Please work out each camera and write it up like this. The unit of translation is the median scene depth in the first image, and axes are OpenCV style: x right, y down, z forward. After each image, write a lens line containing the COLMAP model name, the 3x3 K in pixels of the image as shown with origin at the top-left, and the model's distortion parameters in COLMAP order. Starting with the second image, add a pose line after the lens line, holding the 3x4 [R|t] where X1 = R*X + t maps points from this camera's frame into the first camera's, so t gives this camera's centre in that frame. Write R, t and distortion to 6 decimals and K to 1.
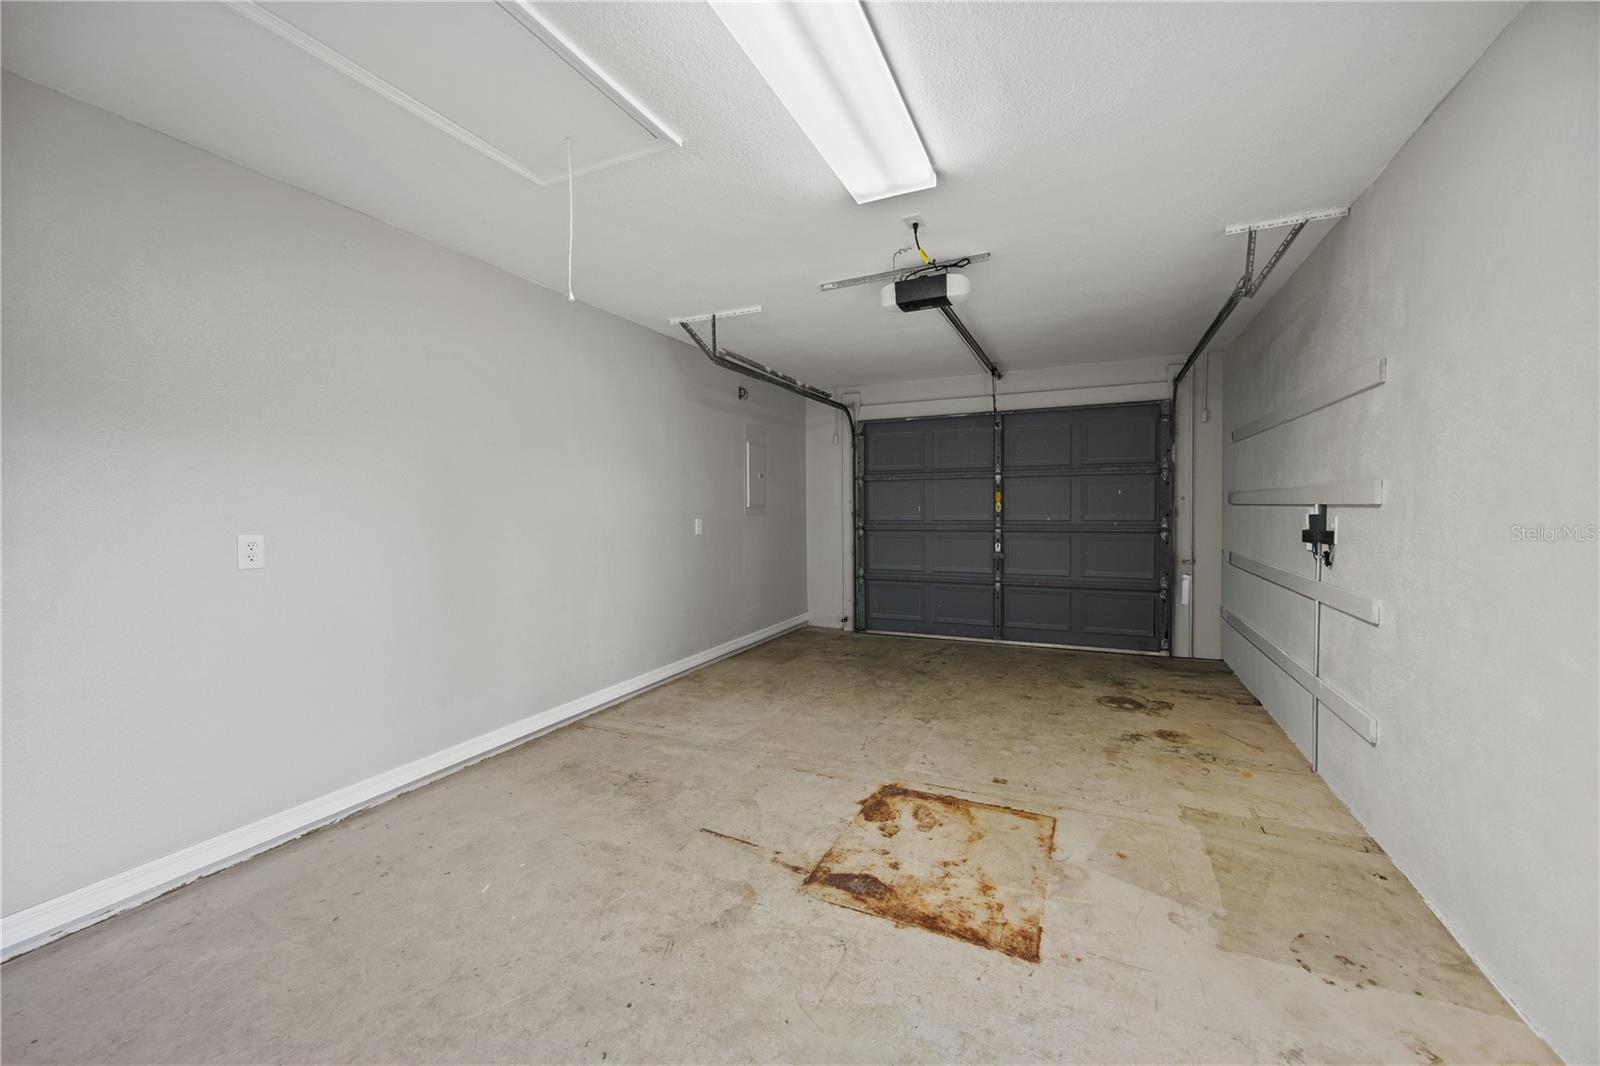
lens RADIAL K [[629.4, 0, 790.3], [0, 629.4, 545.6], [0, 0, 1]] dist [0.000462, -0.000522]
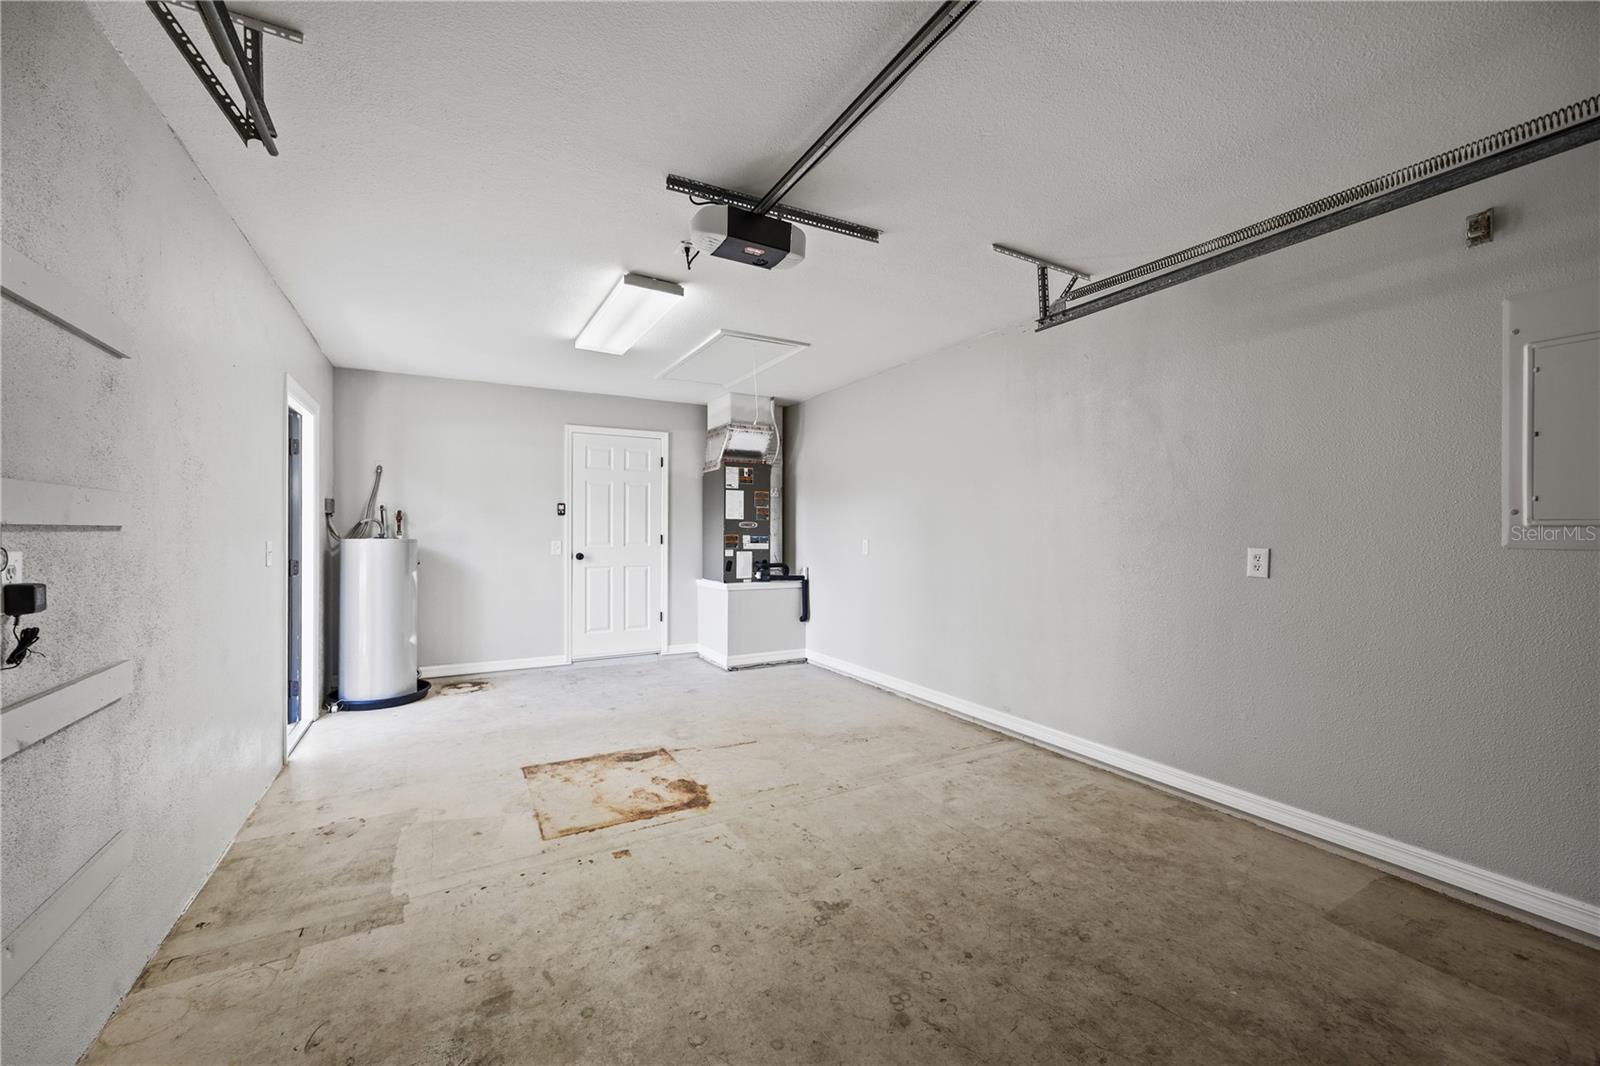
lens RADIAL K [[629.4, 0, 794.8], [0, 629.4, 521.8], [0, 0, 1]] dist [0.000462, -0.000522]
pose [[-0.581919, -0.003216, -0.813240, 0.902884], [-0.044122, 0.998644, 0.027623, -0.102421], [0.812049, 0.051956, -0.581272, 1.690773]]
